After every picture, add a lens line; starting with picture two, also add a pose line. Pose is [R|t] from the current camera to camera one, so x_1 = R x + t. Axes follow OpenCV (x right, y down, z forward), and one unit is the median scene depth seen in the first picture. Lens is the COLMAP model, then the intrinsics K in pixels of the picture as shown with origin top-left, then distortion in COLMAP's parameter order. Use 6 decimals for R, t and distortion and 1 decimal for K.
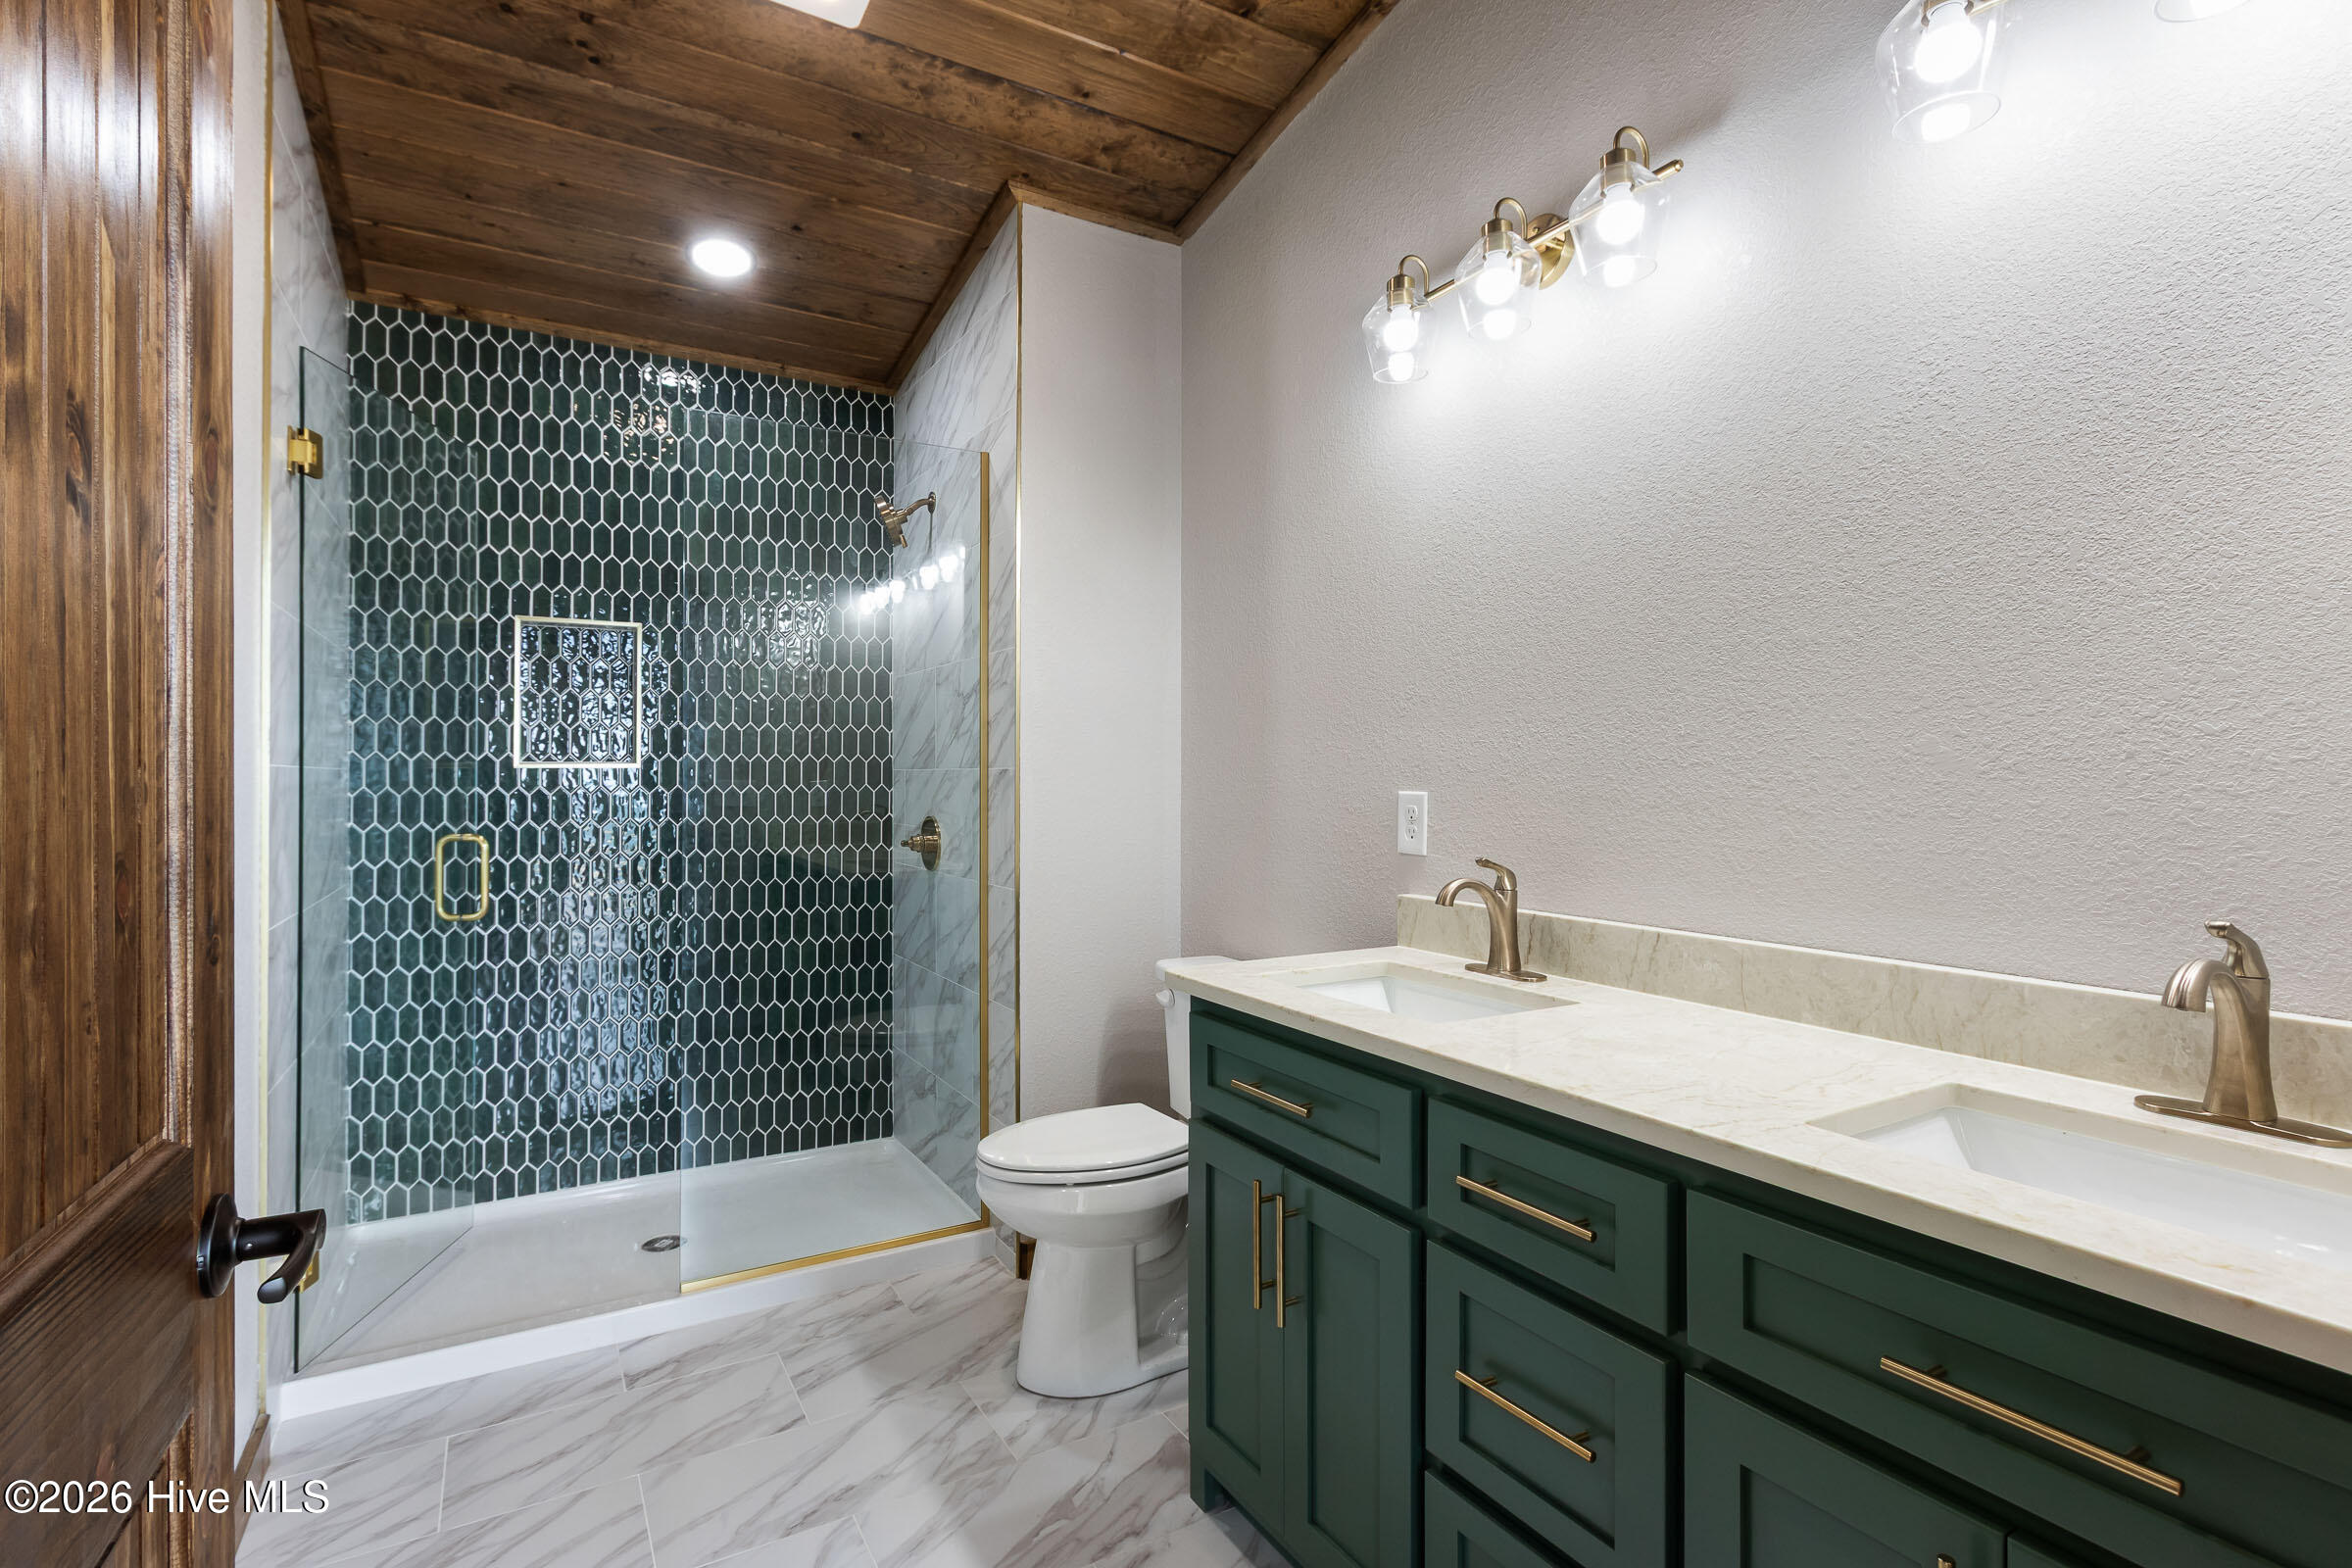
lens RADIAL K [[1106.4, 0, 1129.1], [0, 1106.4, 769.0], [0, 0, 1]] dist [0.014477, 0.001313]
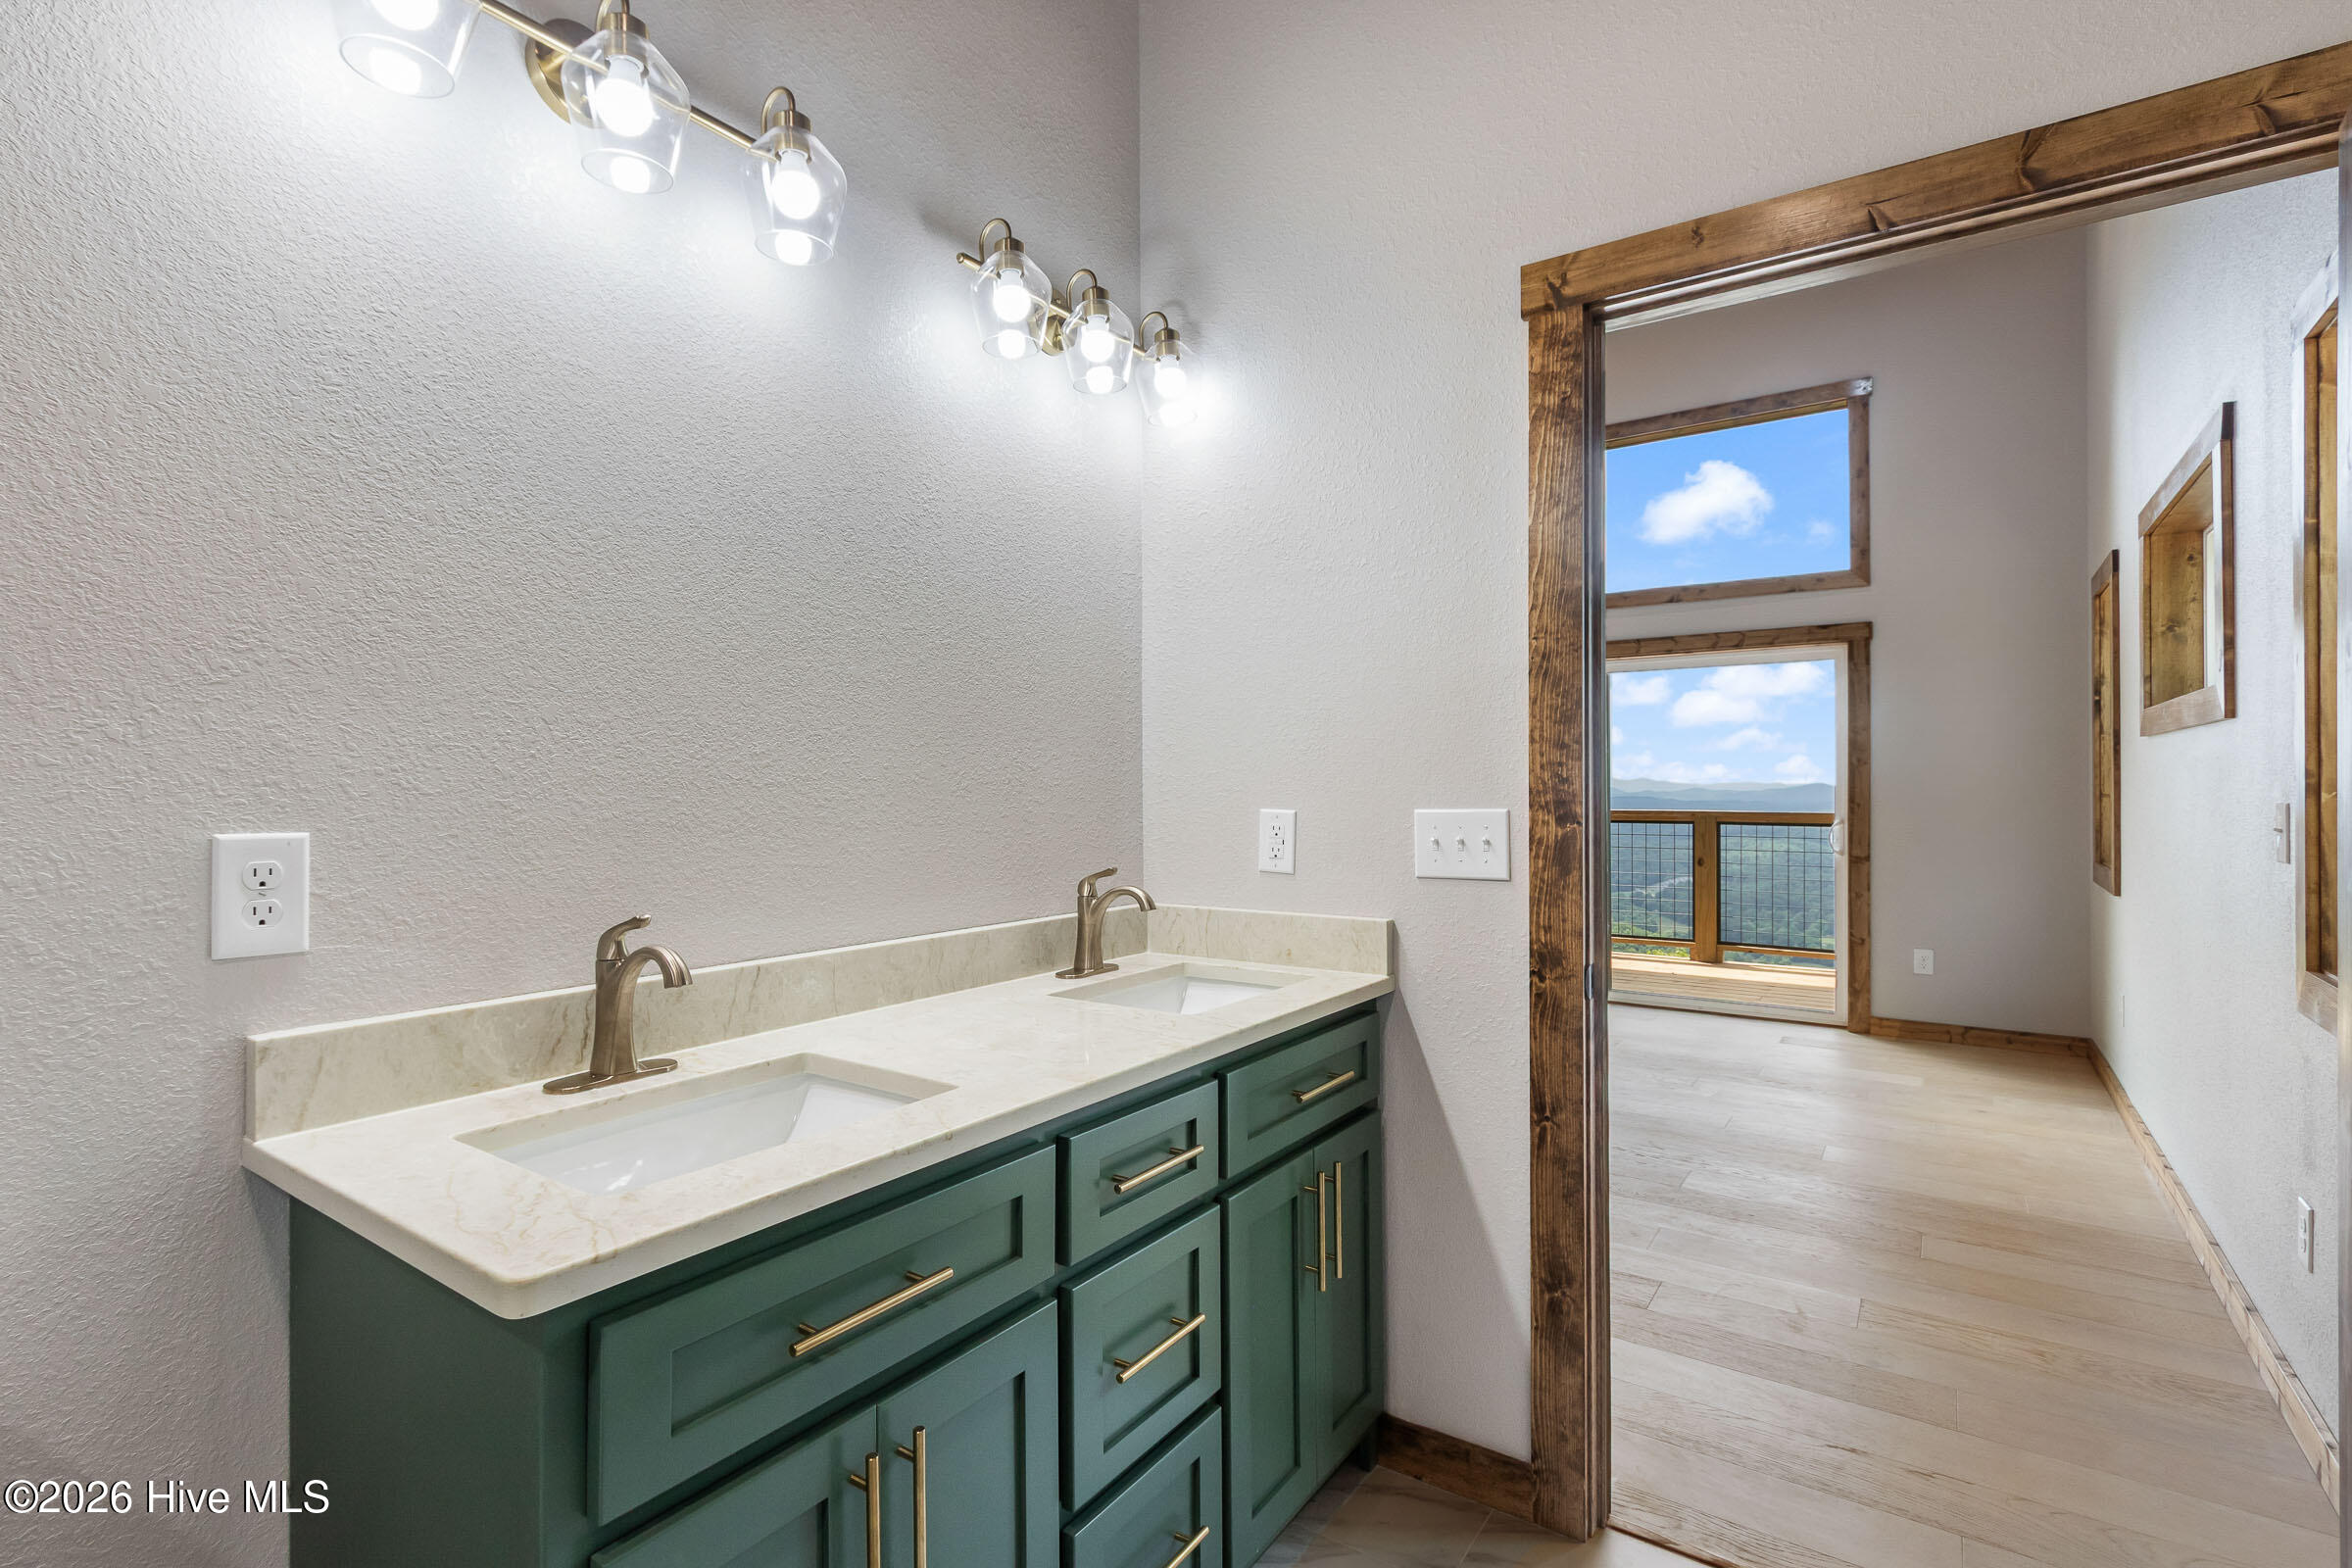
lens RADIAL K [[1106.4, 0, 1180.4], [0, 1106.4, 765.3], [0, 0, 1]] dist [0.014477, 0.001313]
pose [[-0.444943, 0.015587, 0.895423, -0.269202], [-0.003275, 0.999814, -0.019031, -0.001682], [-0.895553, -0.011400, -0.444809, 0.577547]]
